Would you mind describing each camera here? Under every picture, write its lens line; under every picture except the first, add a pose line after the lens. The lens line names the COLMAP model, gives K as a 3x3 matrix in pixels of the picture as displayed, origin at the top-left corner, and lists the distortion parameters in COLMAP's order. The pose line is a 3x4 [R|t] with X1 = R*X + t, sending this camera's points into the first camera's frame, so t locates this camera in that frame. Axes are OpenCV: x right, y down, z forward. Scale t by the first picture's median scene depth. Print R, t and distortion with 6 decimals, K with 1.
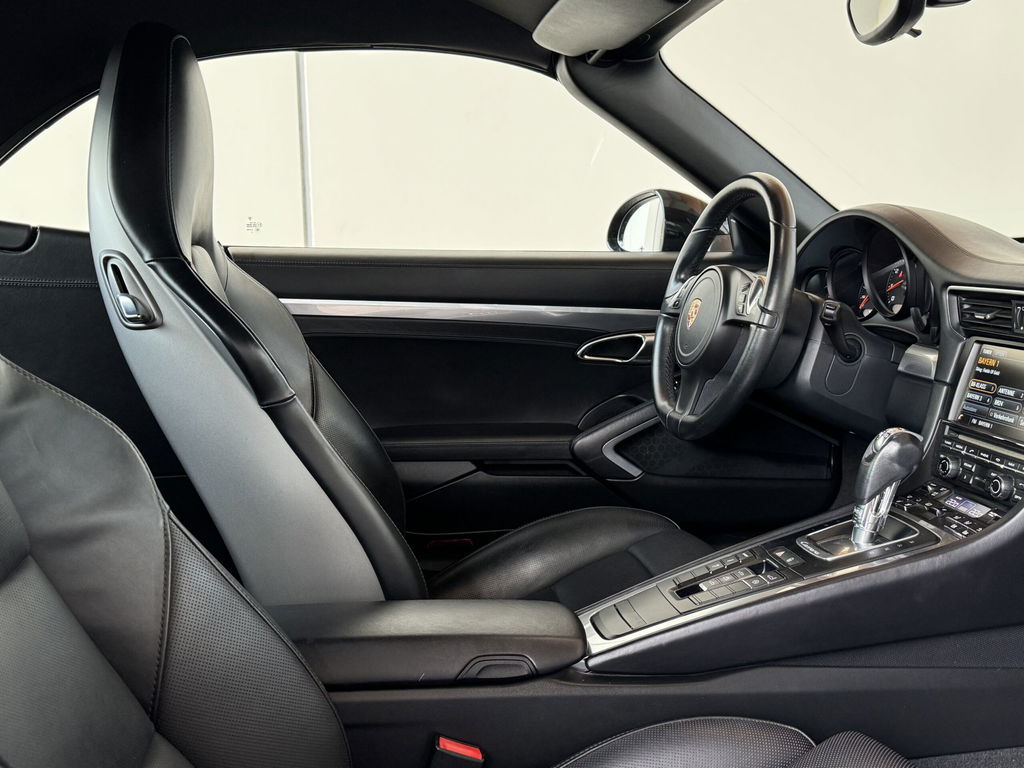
lens RADIAL K [[1046.3, 0, 511.8], [0, 1046.3, 405.1], [0, 0, 1]] dist [0.006677, -0.310298]
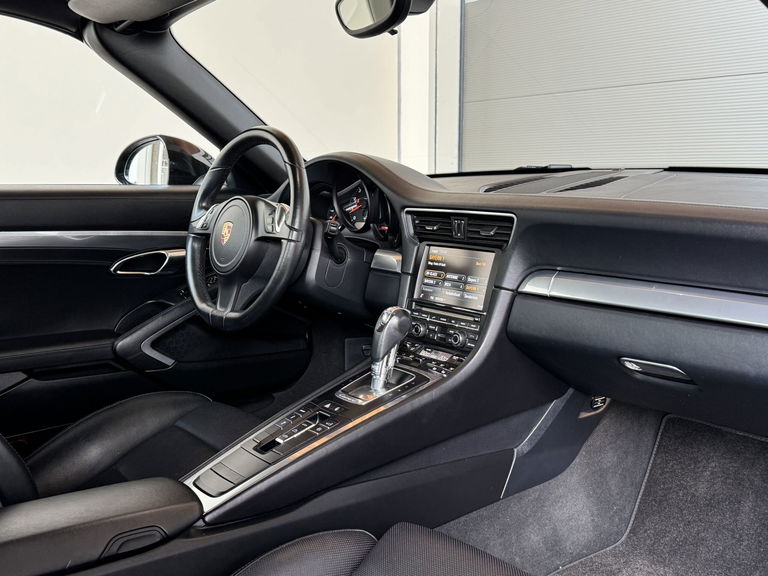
lens RADIAL K [[780.6, 0, 384.0], [0, 780.6, 288.0], [0, 0, 1]] dist [0.010978, -0.264854]
pose [[0.802054, -0.073985, 0.592652, -0.258911], [0.081356, 0.996582, 0.014309, -0.018913], [-0.591685, 0.036740, 0.805332, 0.117483]]
